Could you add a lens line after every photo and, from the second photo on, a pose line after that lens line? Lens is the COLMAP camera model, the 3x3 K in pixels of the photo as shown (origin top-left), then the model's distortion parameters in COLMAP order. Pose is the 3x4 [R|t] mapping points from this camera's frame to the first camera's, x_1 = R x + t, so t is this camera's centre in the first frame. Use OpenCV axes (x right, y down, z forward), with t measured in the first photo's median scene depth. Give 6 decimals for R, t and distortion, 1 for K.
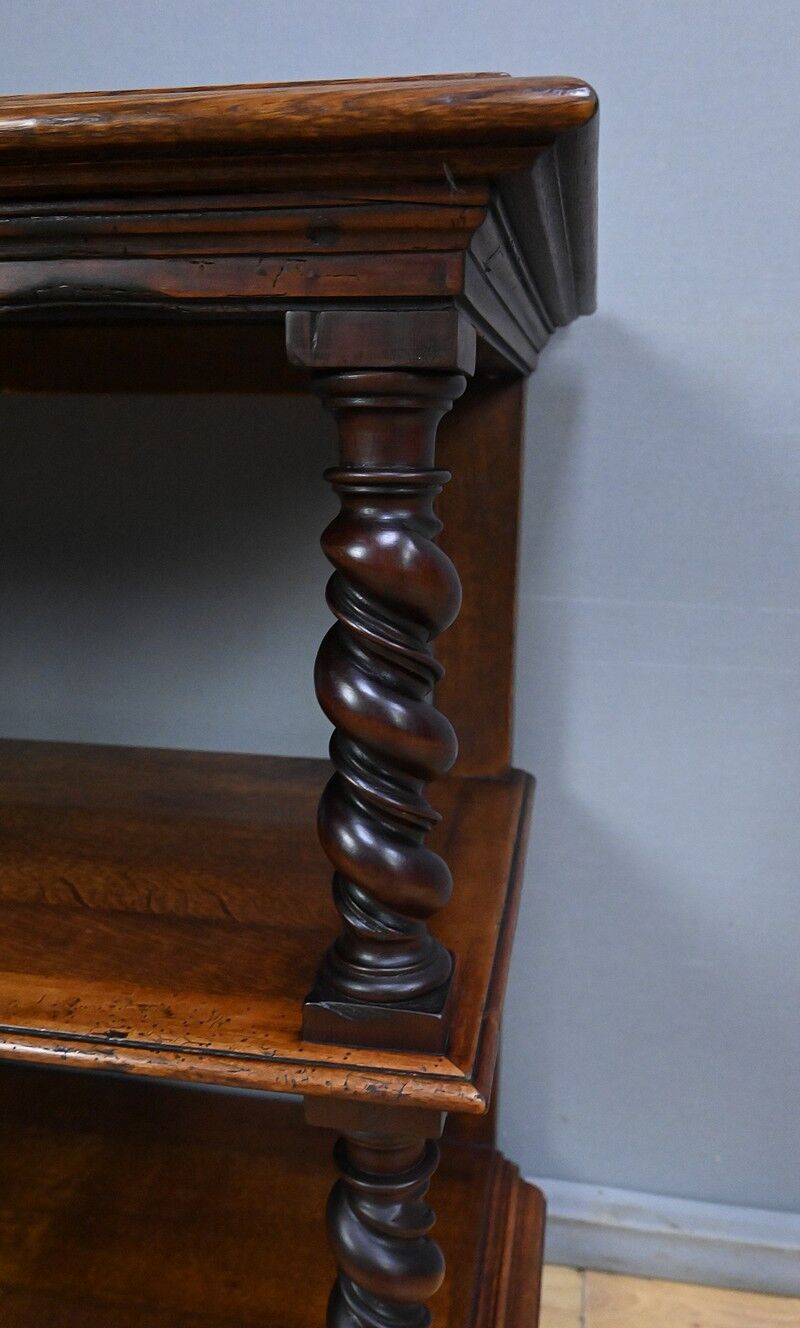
lens RADIAL K [[1026.7, 0, 400.2], [0, 1026.7, 767.6], [0, 0, 1]] dist [0.002033, 0.001157]
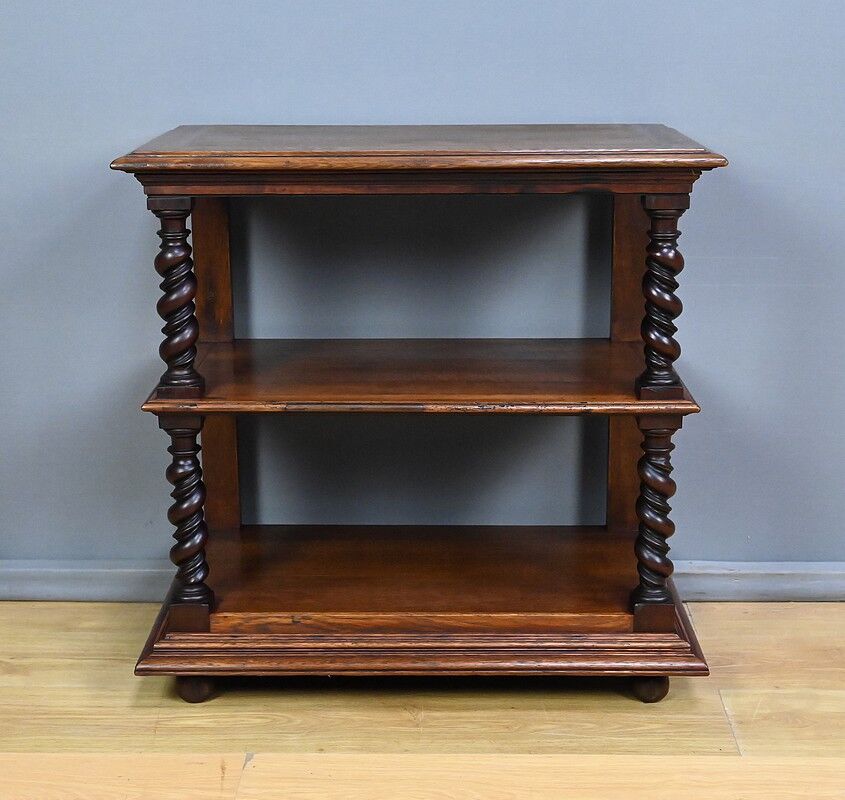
lens RADIAL K [[1568.8, 0, 421.9], [0, 1568.8, 379.6], [0, 0, 1]] dist [-0.002978, -0.133038]
pose [[0.985812, -0.053051, 0.159251, -1.575792], [0.062025, 0.996723, -0.051917, 0.415227], [-0.155975, 0.061058, 0.985872, -3.841727]]
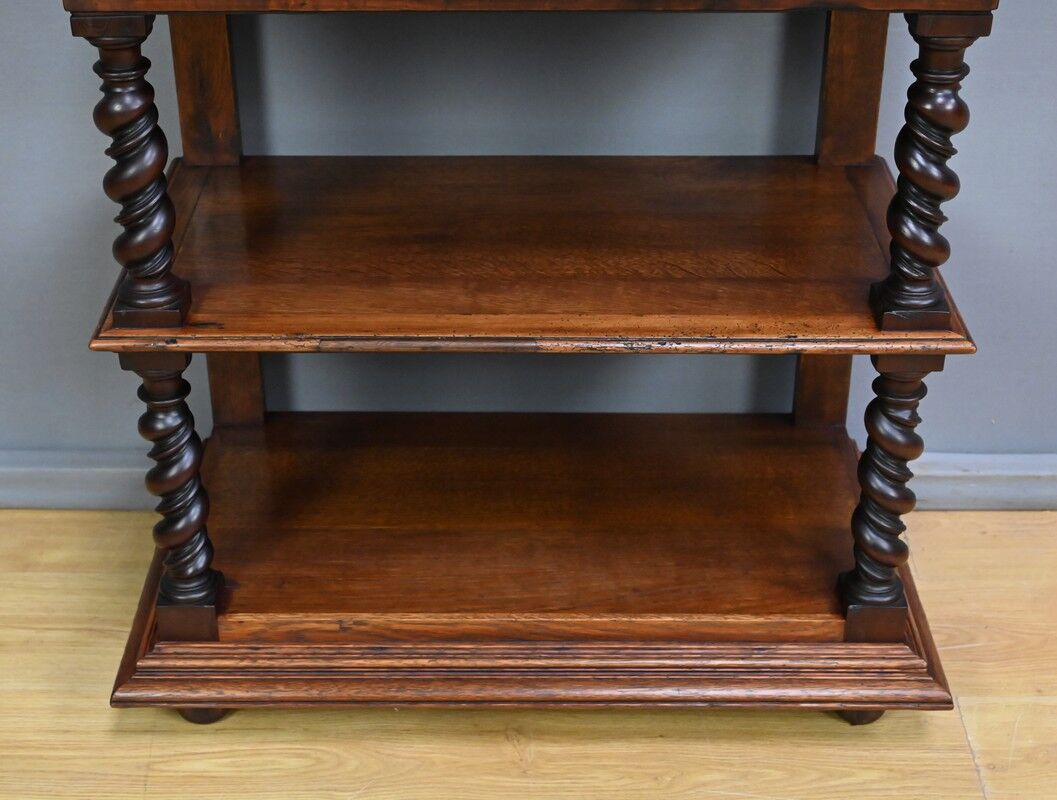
lens RADIAL K [[1721.7, 0, 507.4], [0, 1721.7, 397.1], [0, 0, 1]] dist [-0.017837, 0.042079]
pose [[0.985291, -0.097739, 0.140173, -1.333696], [0.063000, 0.970265, 0.233703, -0.464121], [-0.158847, -0.221434, 0.962151, -2.252006]]
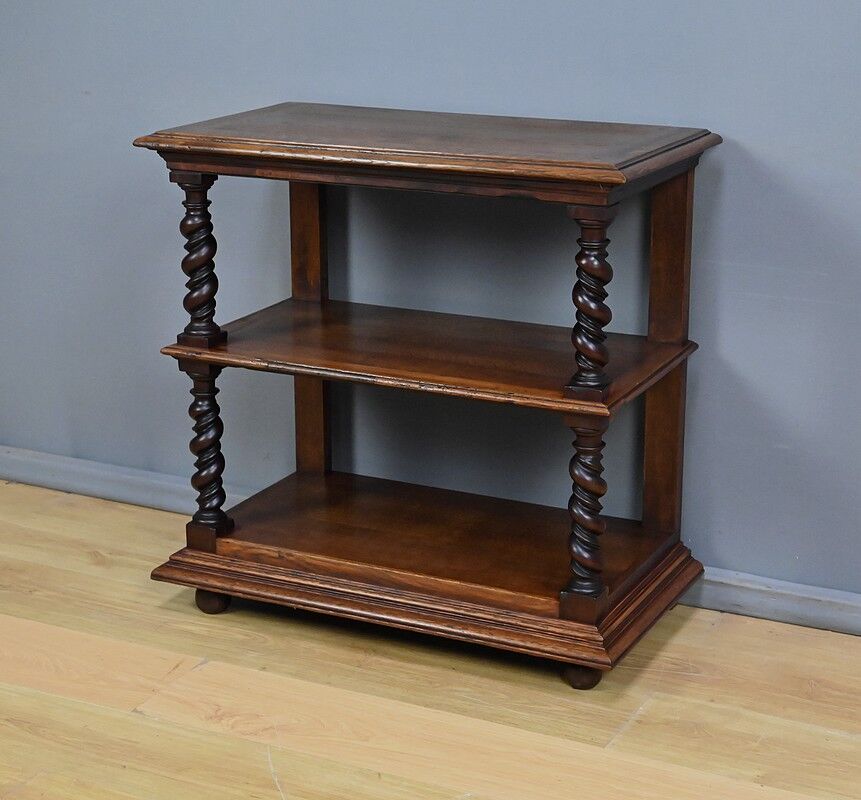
lens RADIAL K [[1852.6, 0, 430.5], [0, 1852.6, 400.0], [0, 0, 1]] dist [-0.044764, -0.250398]
pose [[0.961393, 0.069941, -0.266141, 1.131162], [-0.074753, 0.997170, -0.007981, 0.352547], [0.264830, 0.027568, 0.963901, -5.110441]]
